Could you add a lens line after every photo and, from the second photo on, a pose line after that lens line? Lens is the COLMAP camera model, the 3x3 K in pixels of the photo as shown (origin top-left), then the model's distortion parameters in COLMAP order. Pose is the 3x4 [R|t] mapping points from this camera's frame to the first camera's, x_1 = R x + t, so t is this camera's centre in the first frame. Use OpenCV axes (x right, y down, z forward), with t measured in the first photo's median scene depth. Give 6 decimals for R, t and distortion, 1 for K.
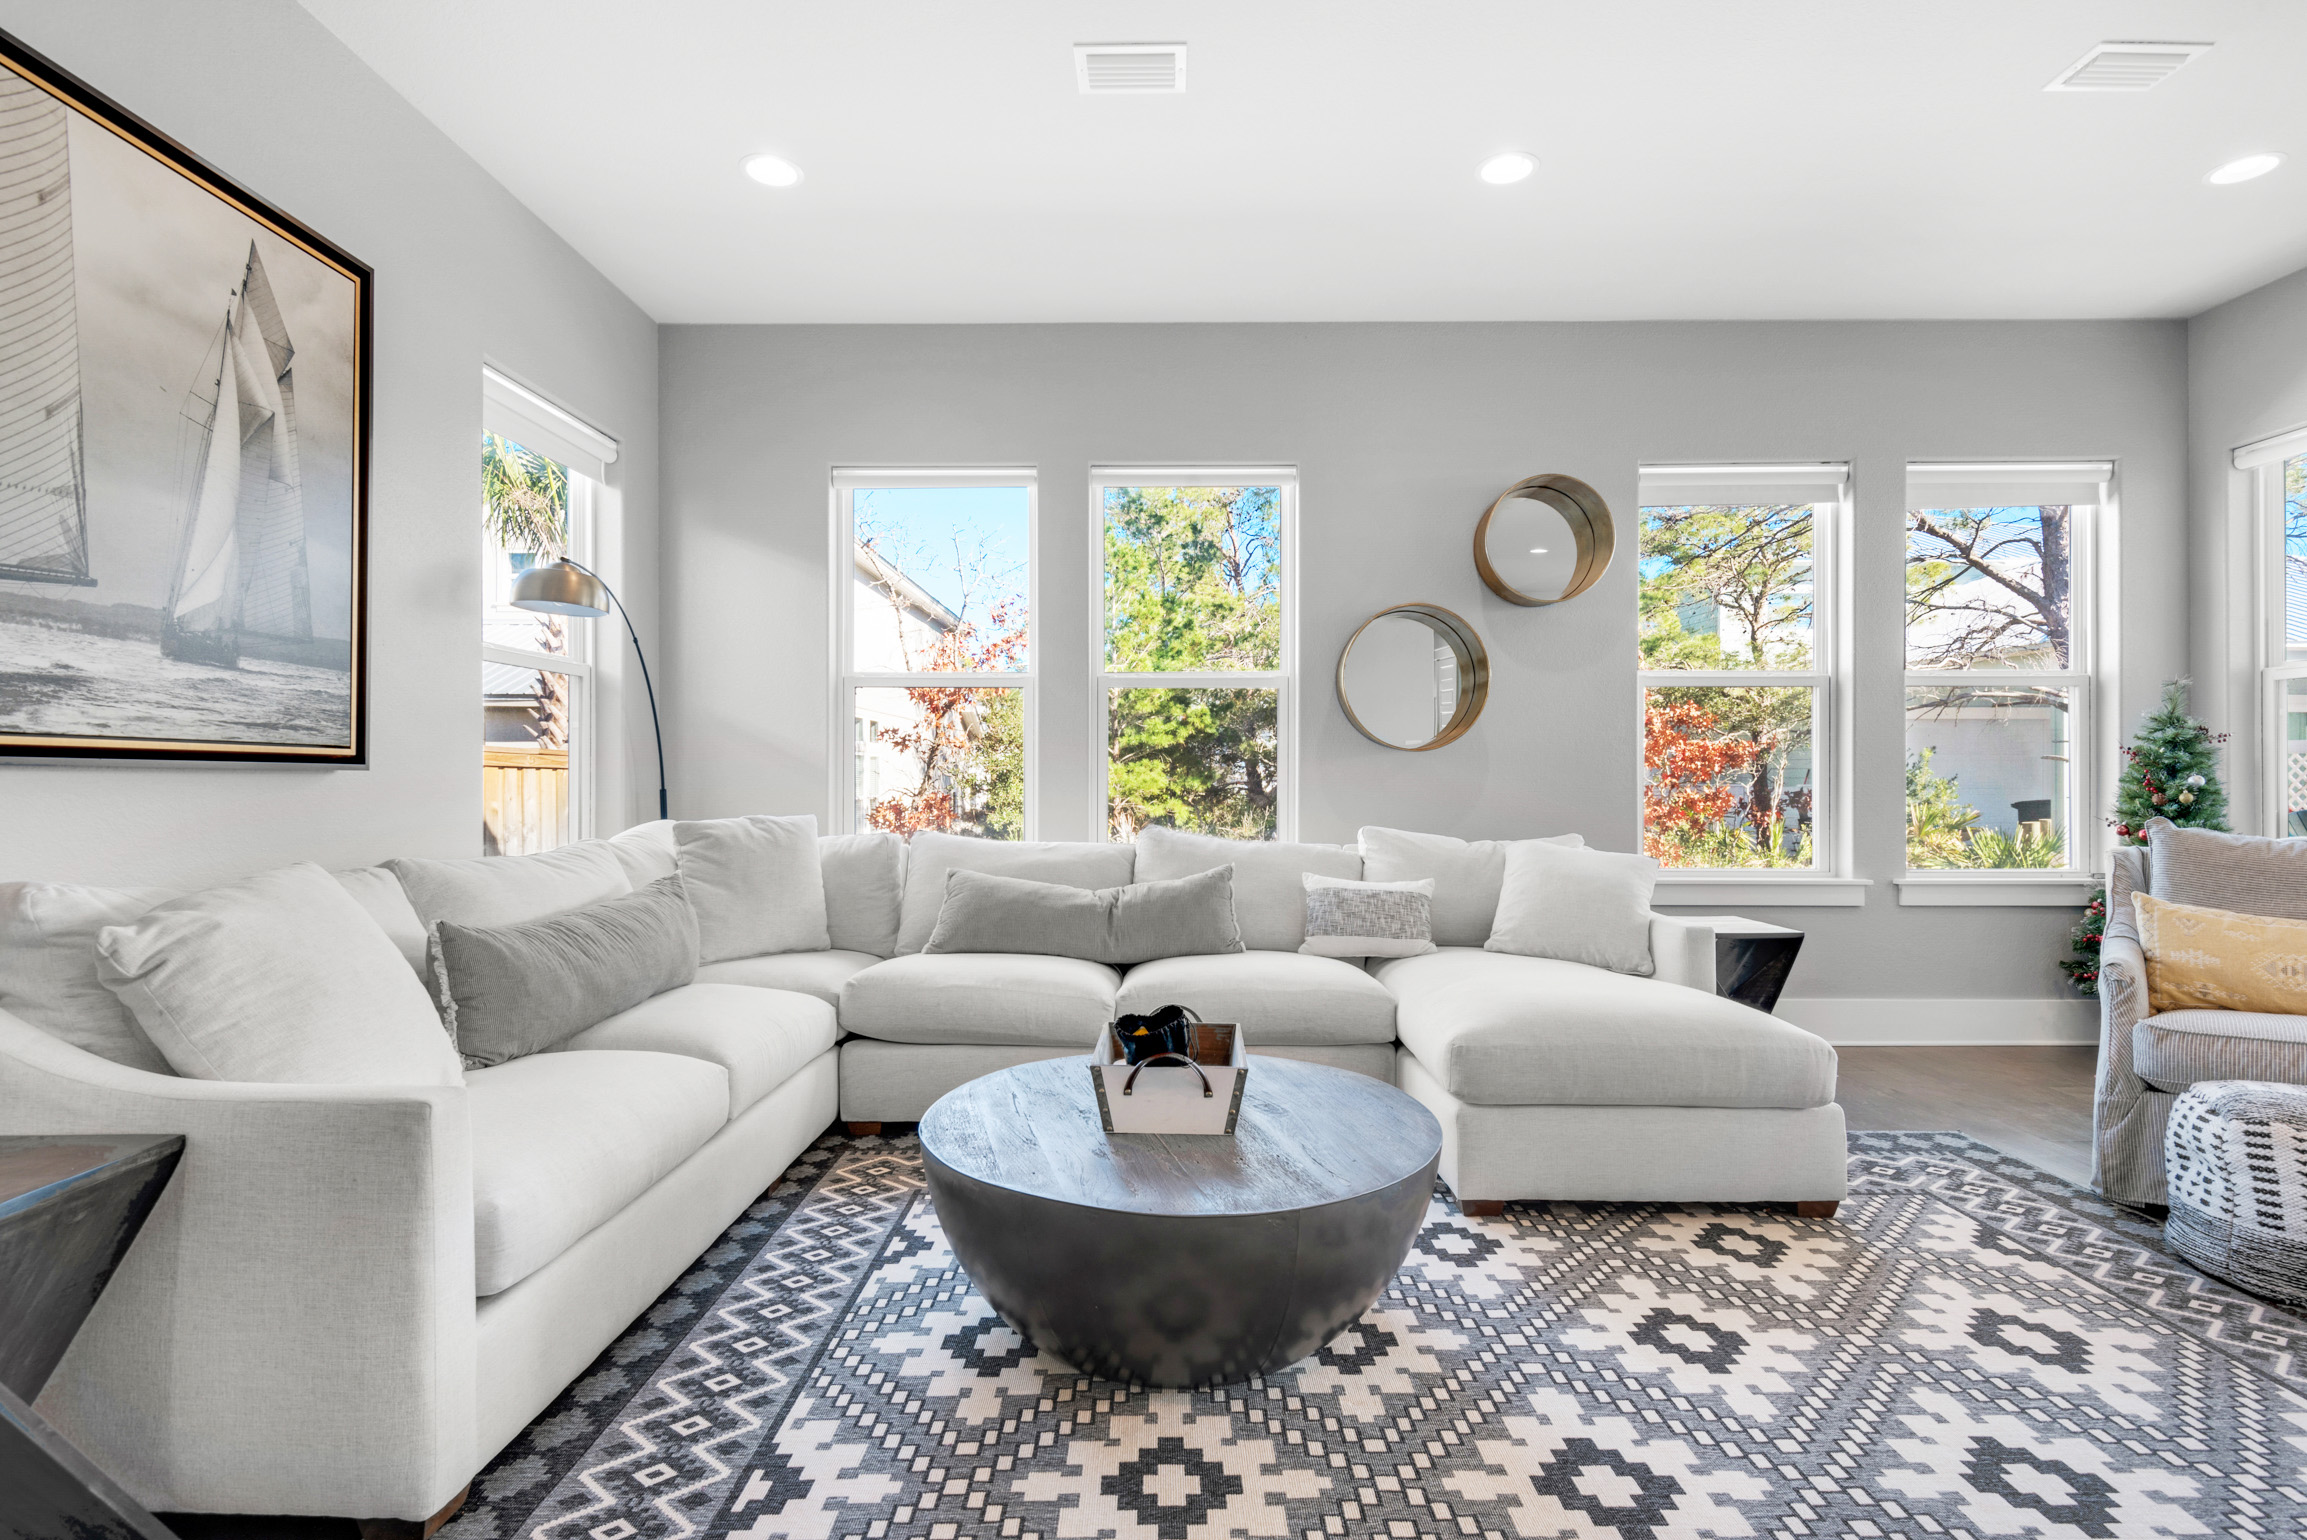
lens RADIAL K [[1121.9, 0, 1186.8], [0, 1121.9, 767.6], [0, 0, 1]] dist [-0.003220, -0.004224]
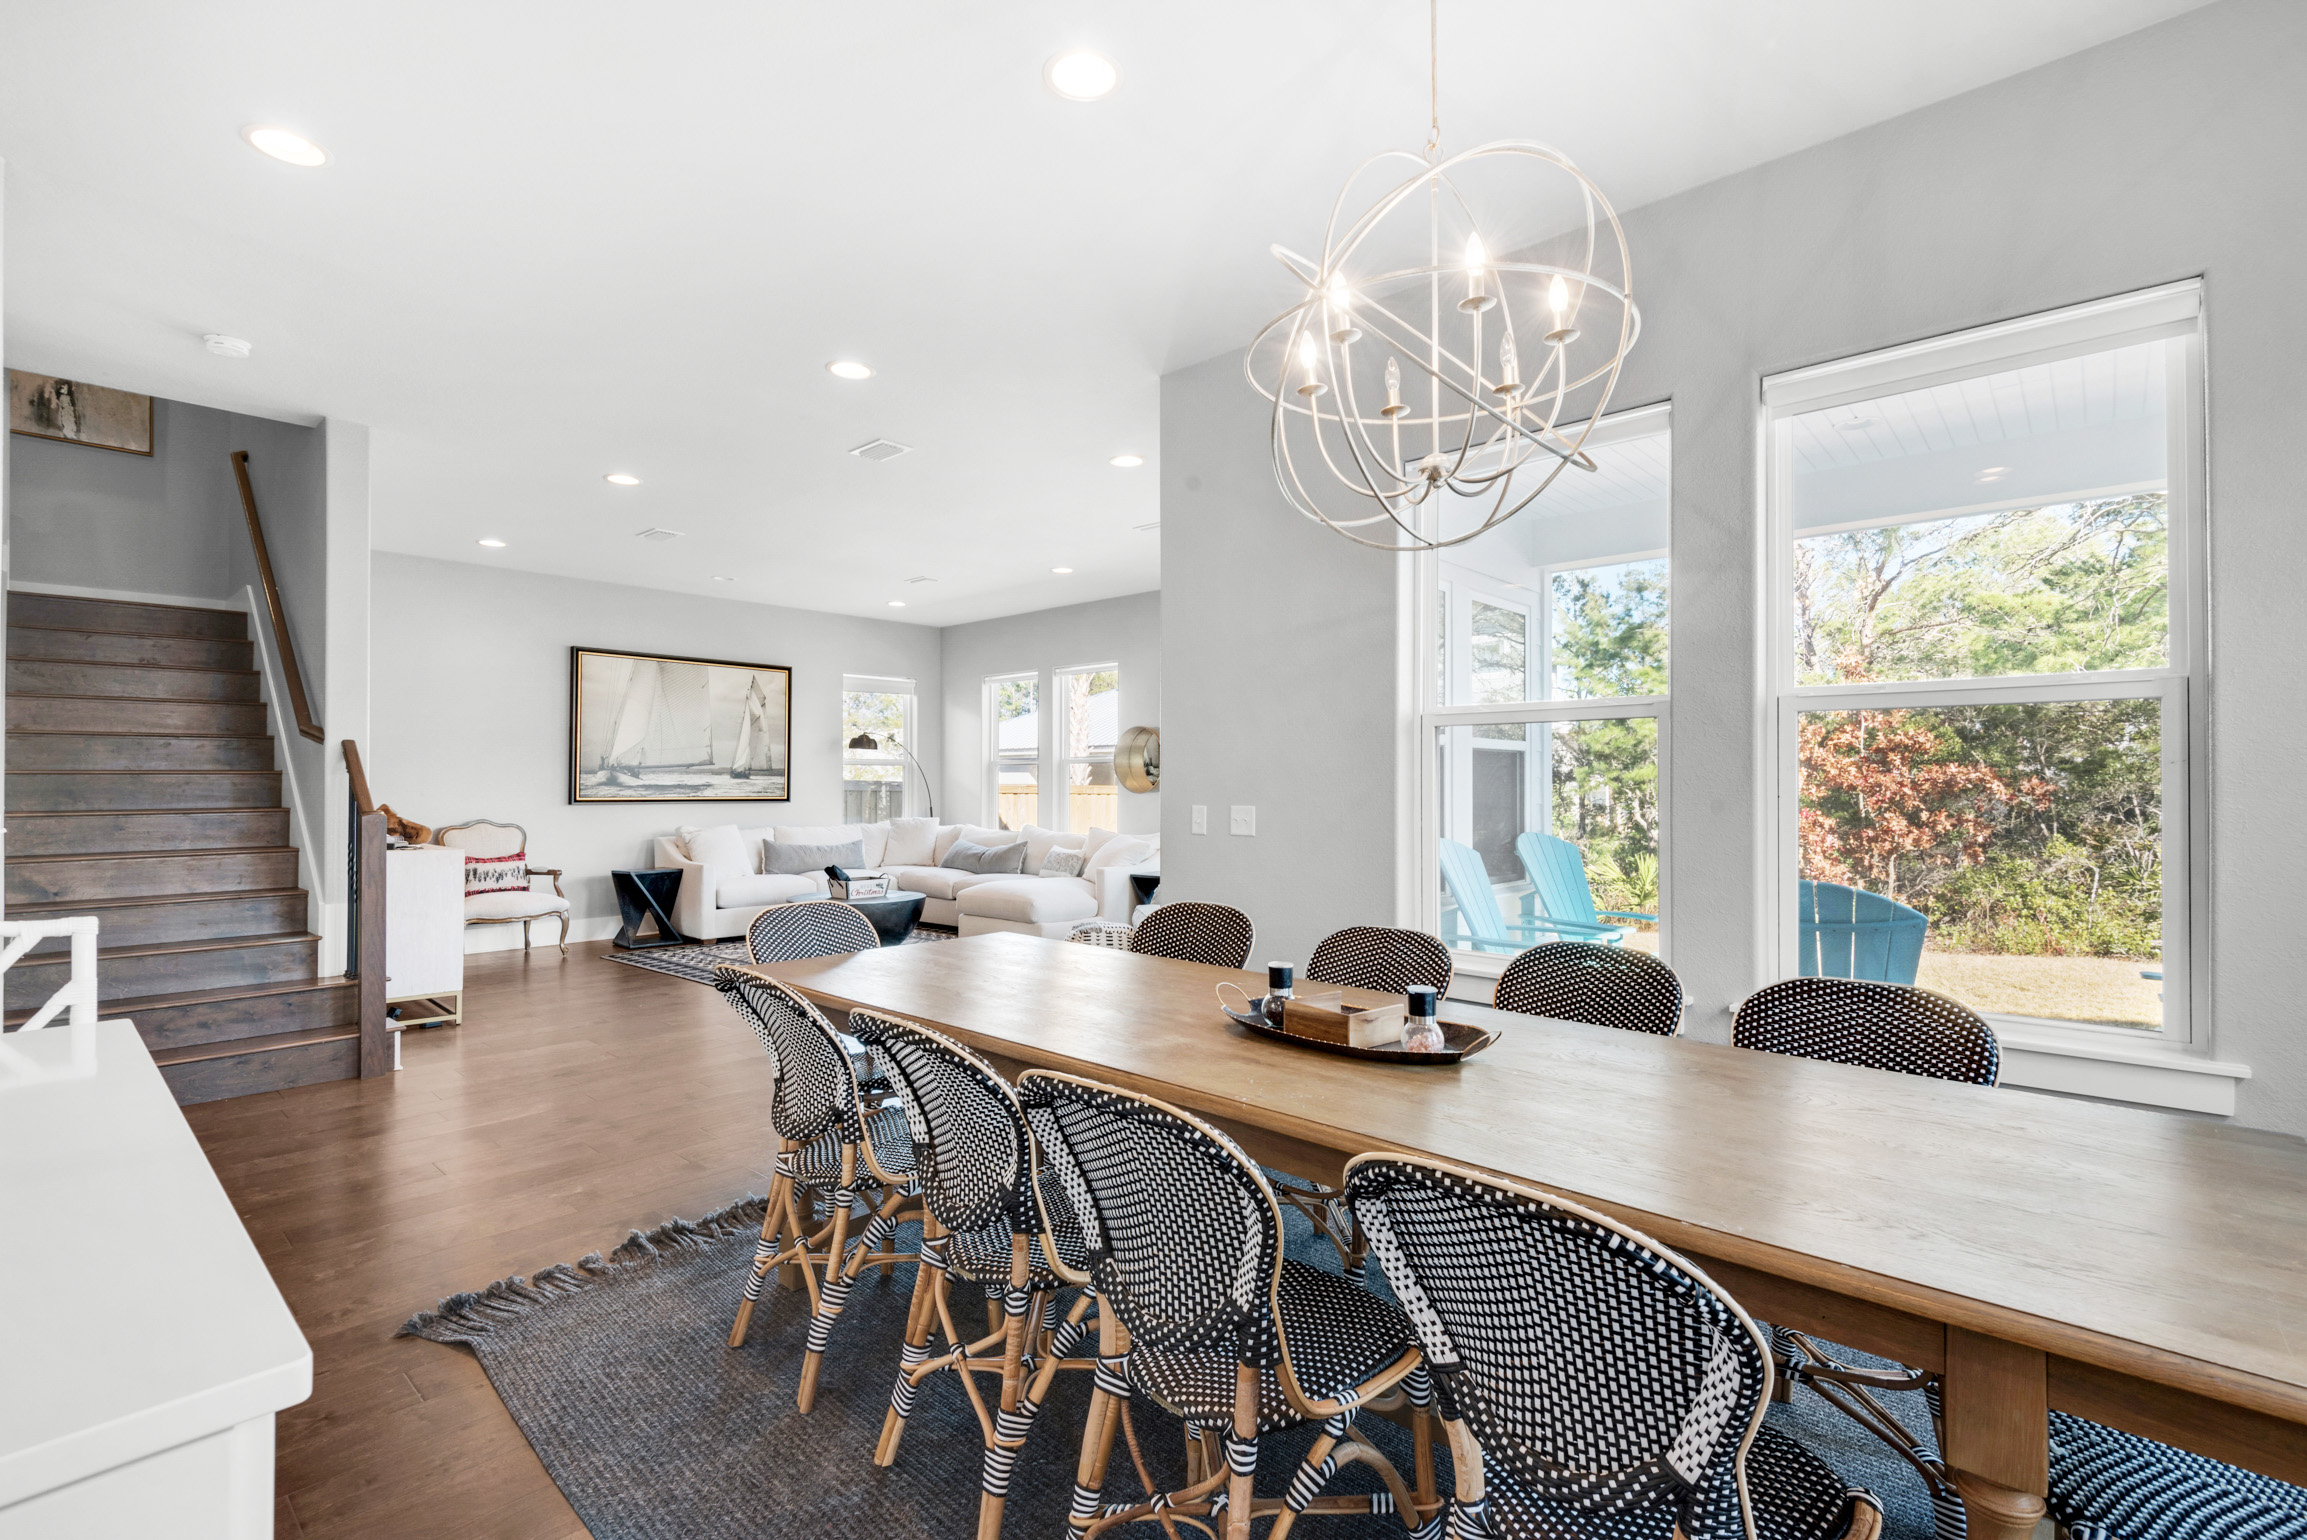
lens RADIAL K [[1042.3, 0, 1196.4], [0, 1042.3, 775.2], [0, 0, 1]] dist [0.010754, -0.000174]
pose [[0.761092, -0.004748, -0.648626, 2.940031], [0.005154, 0.999986, -0.001272, -0.088364], [0.648623, -0.002374, 0.761106, -0.887440]]
